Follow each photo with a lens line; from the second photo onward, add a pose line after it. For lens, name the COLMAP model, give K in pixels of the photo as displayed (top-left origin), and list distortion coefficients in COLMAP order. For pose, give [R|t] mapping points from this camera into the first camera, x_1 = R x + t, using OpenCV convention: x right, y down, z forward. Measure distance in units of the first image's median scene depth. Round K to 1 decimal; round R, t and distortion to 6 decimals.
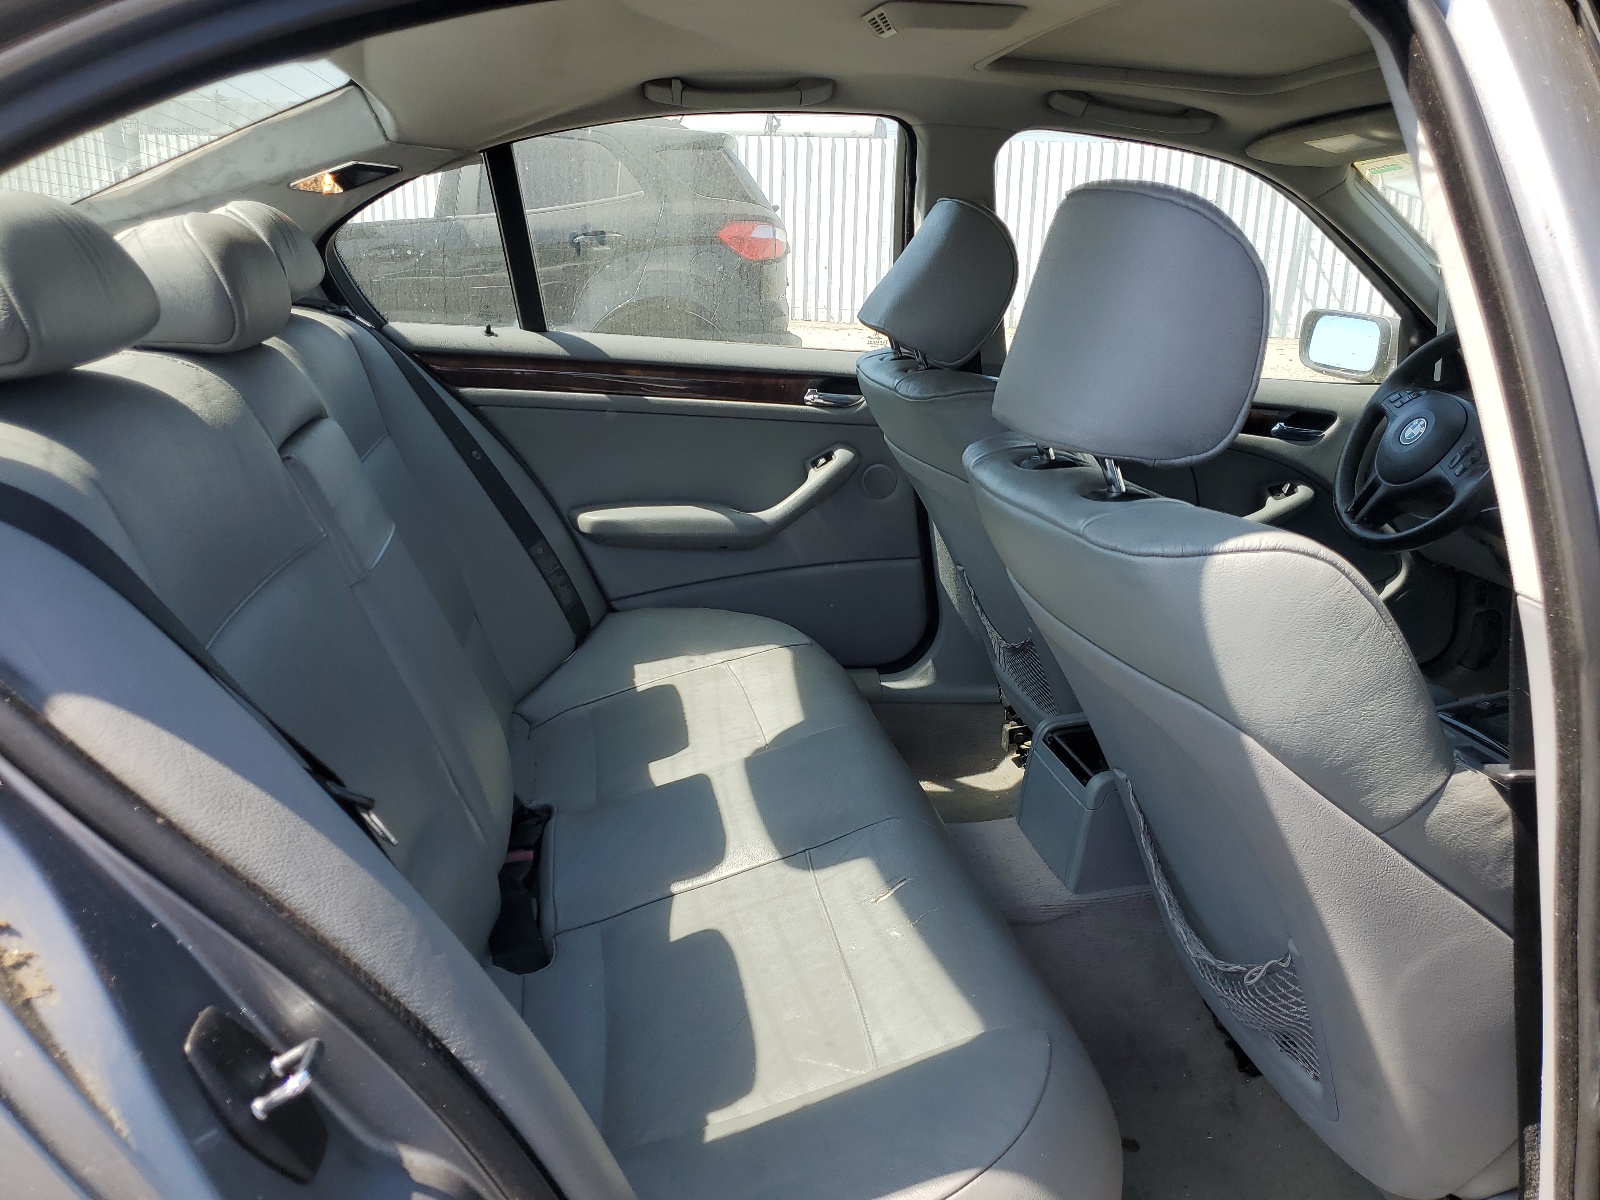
lens RADIAL K [[1237.7, 0, 800.0], [0, 1237.7, 600.0], [0, 0, 1]] dist [0.005189, 0.000726]
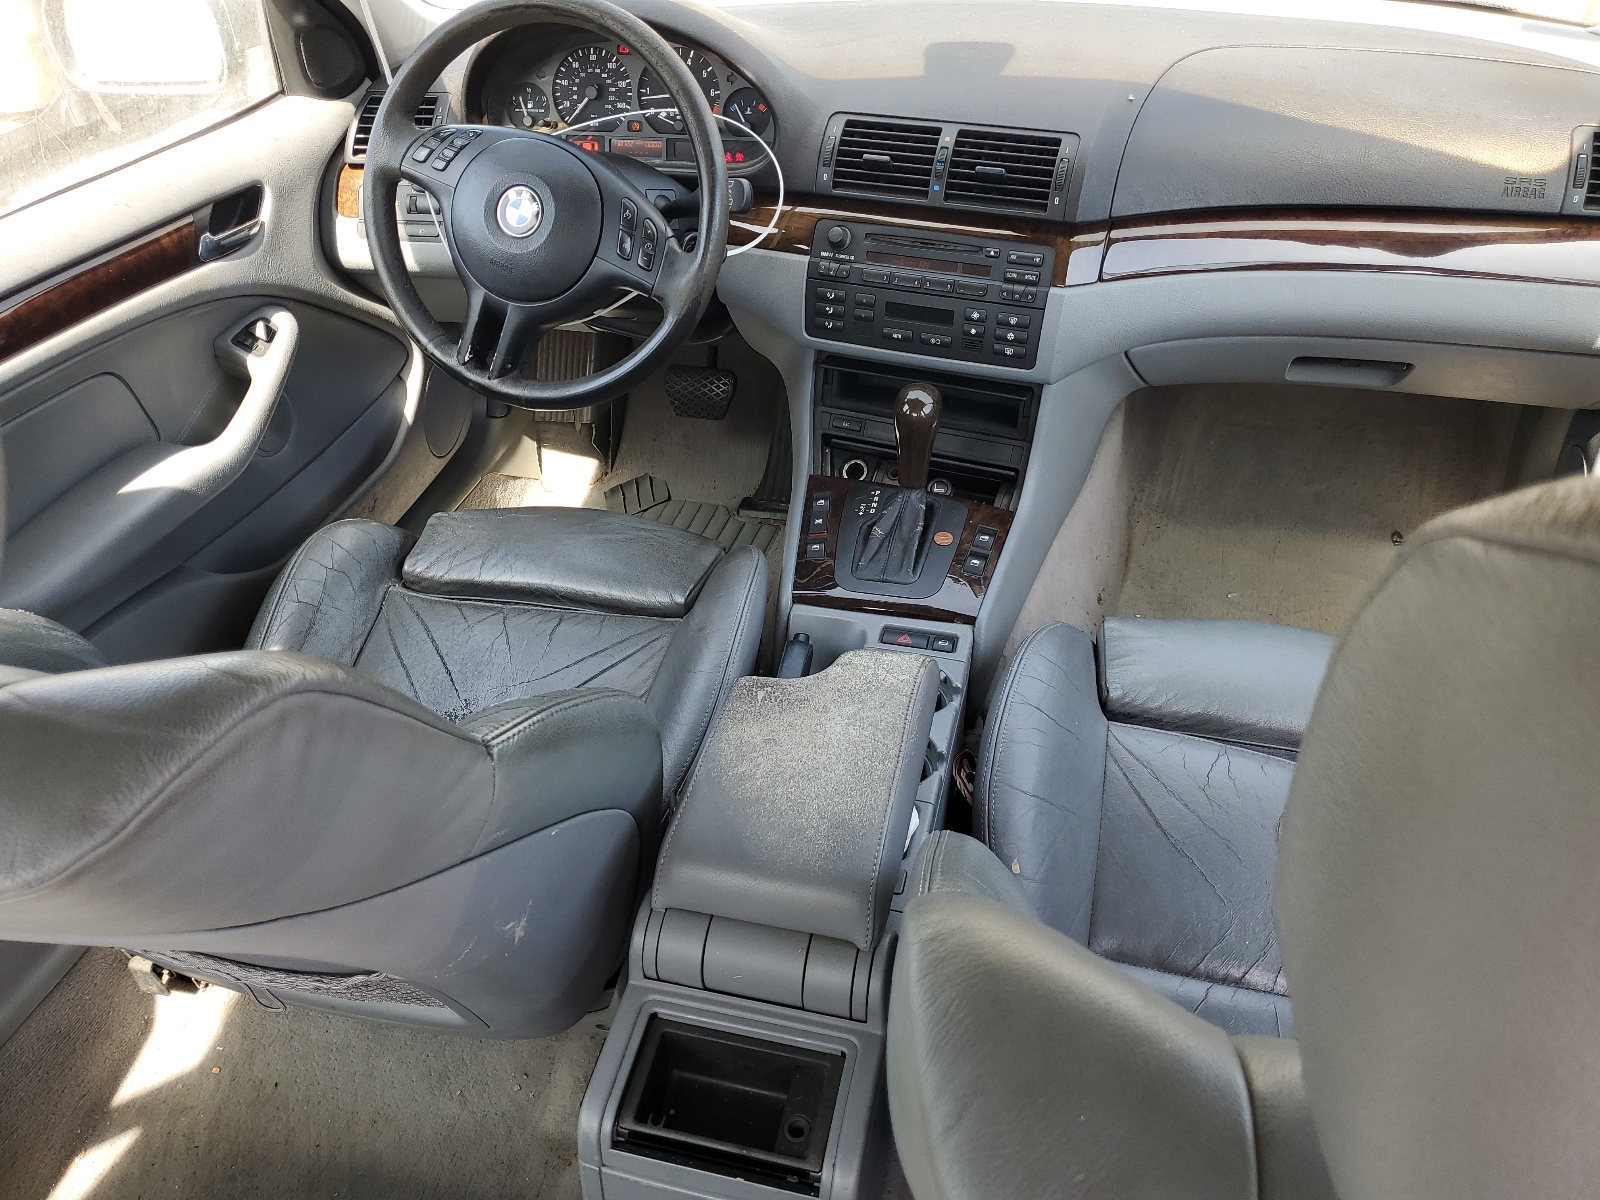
lens RADIAL K [[1237.7, 0, 800.0], [0, 1237.7, 600.0], [0, 0, 1]] dist [0.005189, 0.000726]
pose [[0.404276, -0.604365, 0.686515, 0.007950], [0.307857, 0.796707, 0.520079, -0.217757], [-0.861269, 0.001093, 0.508148, 0.471786]]
